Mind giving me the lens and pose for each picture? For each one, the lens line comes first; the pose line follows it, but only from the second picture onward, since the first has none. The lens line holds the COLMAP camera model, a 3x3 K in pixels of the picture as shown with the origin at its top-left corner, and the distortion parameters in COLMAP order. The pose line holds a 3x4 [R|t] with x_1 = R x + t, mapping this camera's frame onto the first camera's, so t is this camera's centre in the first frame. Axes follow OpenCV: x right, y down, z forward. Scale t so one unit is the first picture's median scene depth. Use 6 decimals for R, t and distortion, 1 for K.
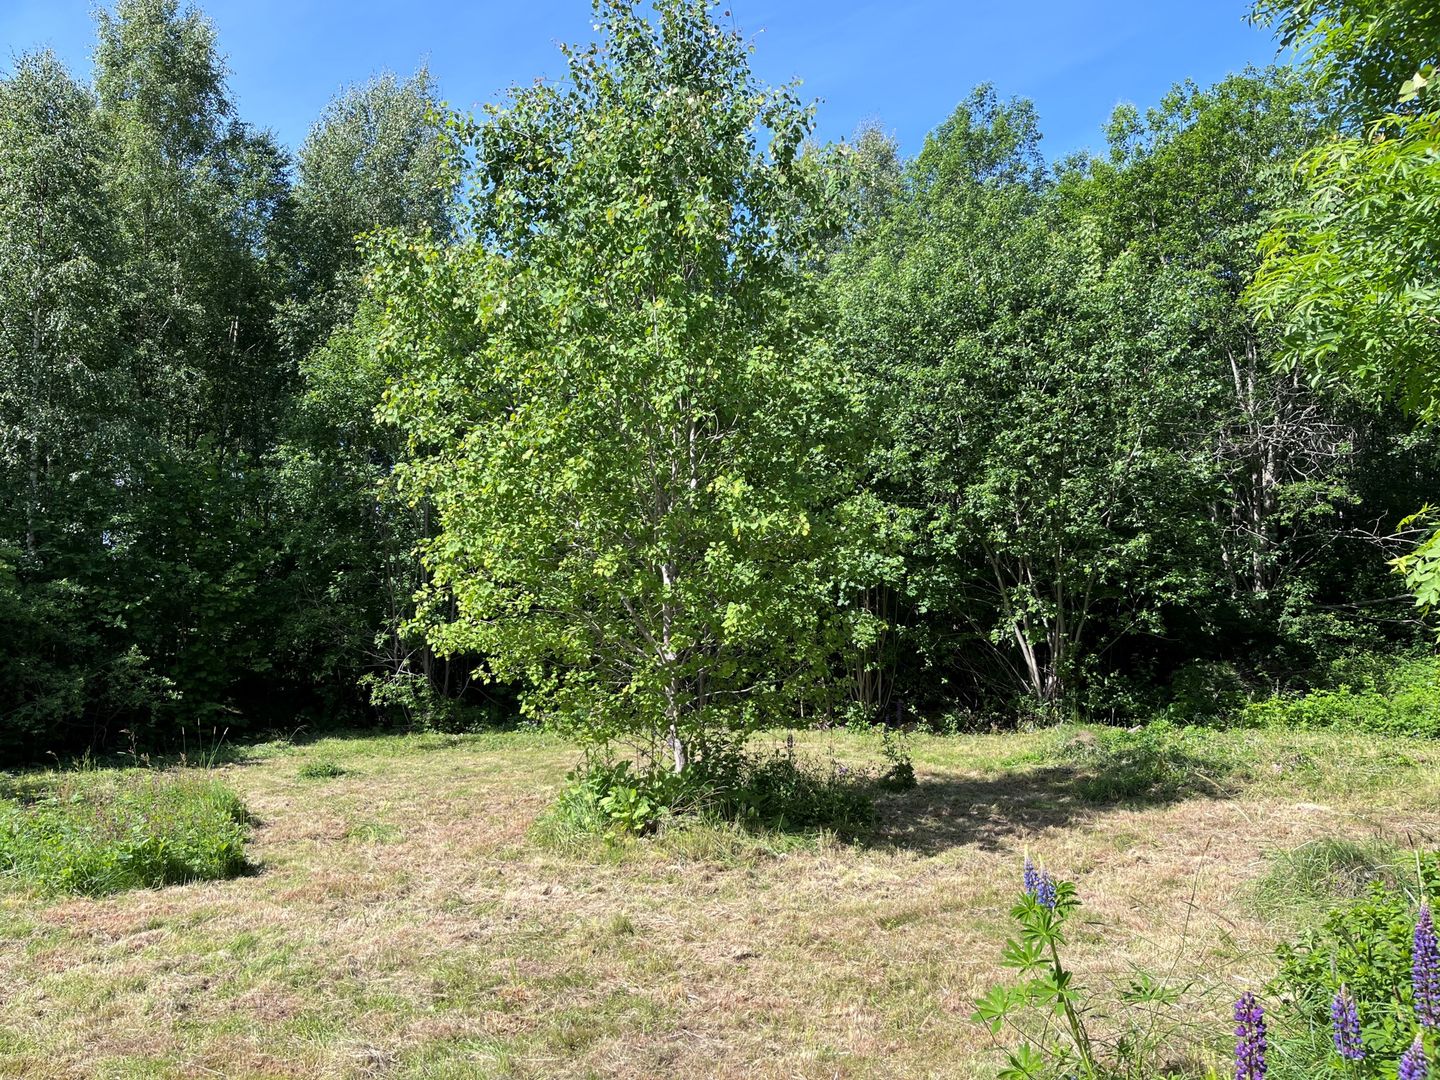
lens RADIAL K [[1082.1, 0, 720.0], [0, 1082.1, 540.0], [0, 0, 1]] dist [0.046726, -0.081236]
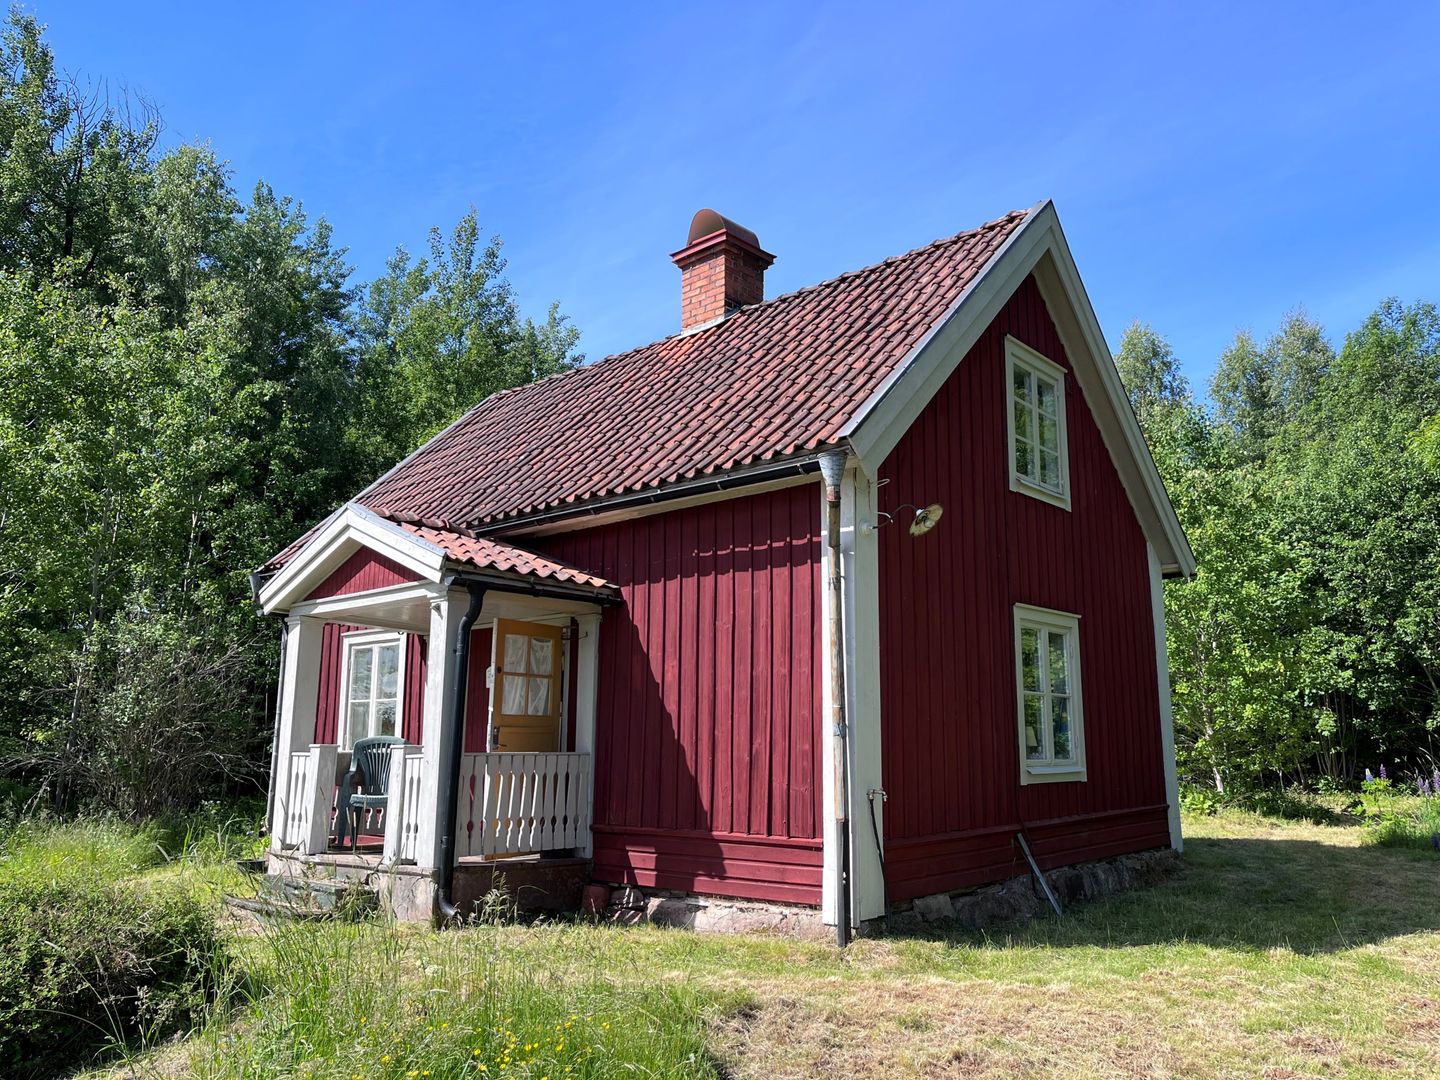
lens RADIAL K [[1082.1, 0, 720.0], [0, 1082.1, 540.0], [0, 0, 1]] dist [0.046726, -0.081236]
pose [[0.927851, -0.079129, -0.364461, -0.068862], [0.041960, 0.993177, -0.108810, -0.034825], [0.370584, 0.085667, 0.924840, -0.668455]]
